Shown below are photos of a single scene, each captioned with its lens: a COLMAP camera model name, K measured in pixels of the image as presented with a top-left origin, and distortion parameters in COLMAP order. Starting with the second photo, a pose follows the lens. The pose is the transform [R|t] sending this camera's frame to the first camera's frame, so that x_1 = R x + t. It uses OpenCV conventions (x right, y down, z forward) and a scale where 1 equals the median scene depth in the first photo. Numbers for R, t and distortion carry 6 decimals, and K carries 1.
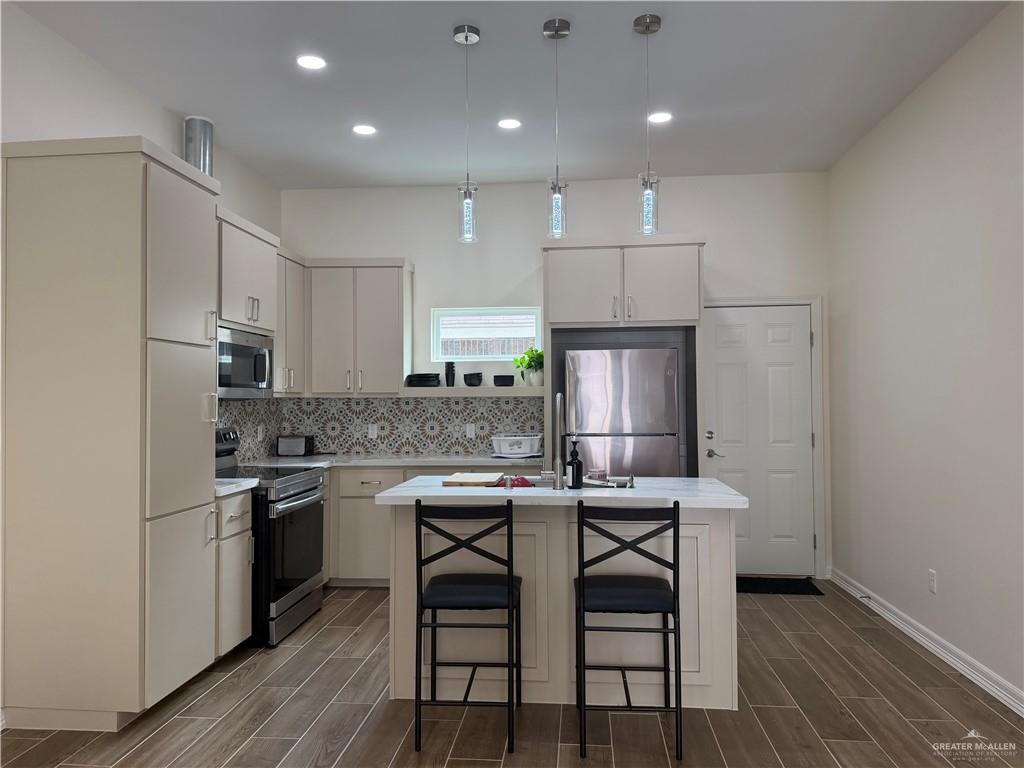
lens RADIAL K [[727.8, 0, 512.0], [0, 727.8, 384.0], [0, 0, 1]] dist [0.101172, -0.126141]
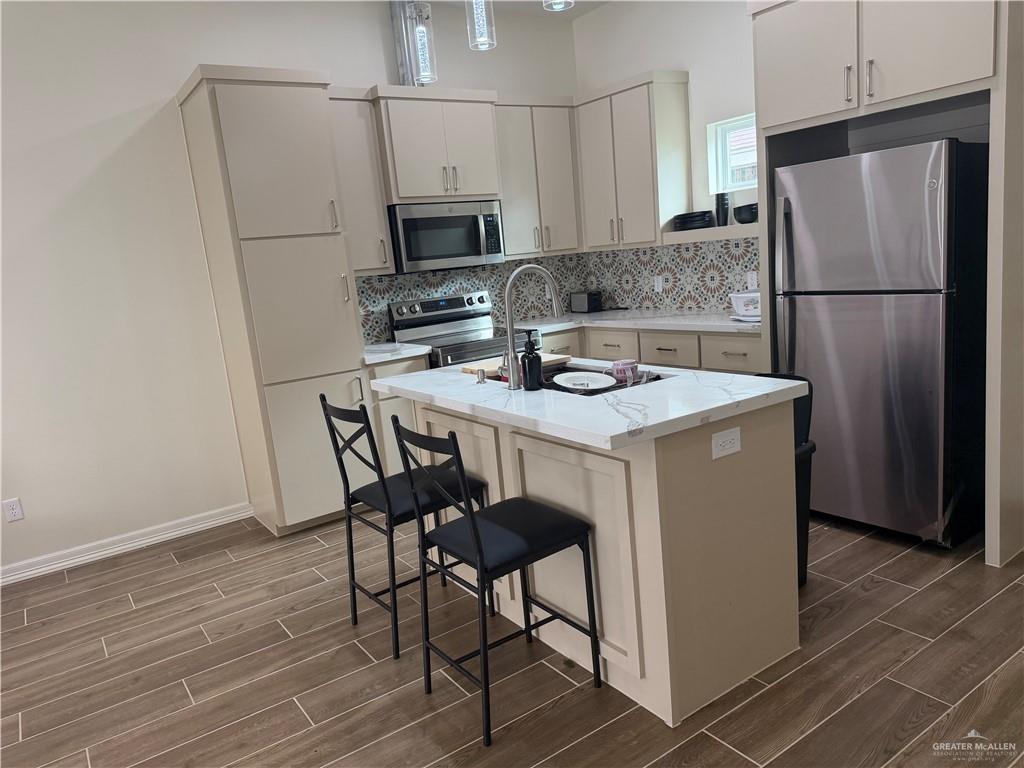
lens RADIAL K [[727.8, 0, 512.0], [0, 727.8, 384.0], [0, 0, 1]] dist [0.101172, -0.126141]
pose [[0.639294, 0.082139, -0.764563, 0.390627], [0.107808, 0.974884, 0.194879, -0.009562], [0.761368, -0.207011, 0.614383, 0.294056]]
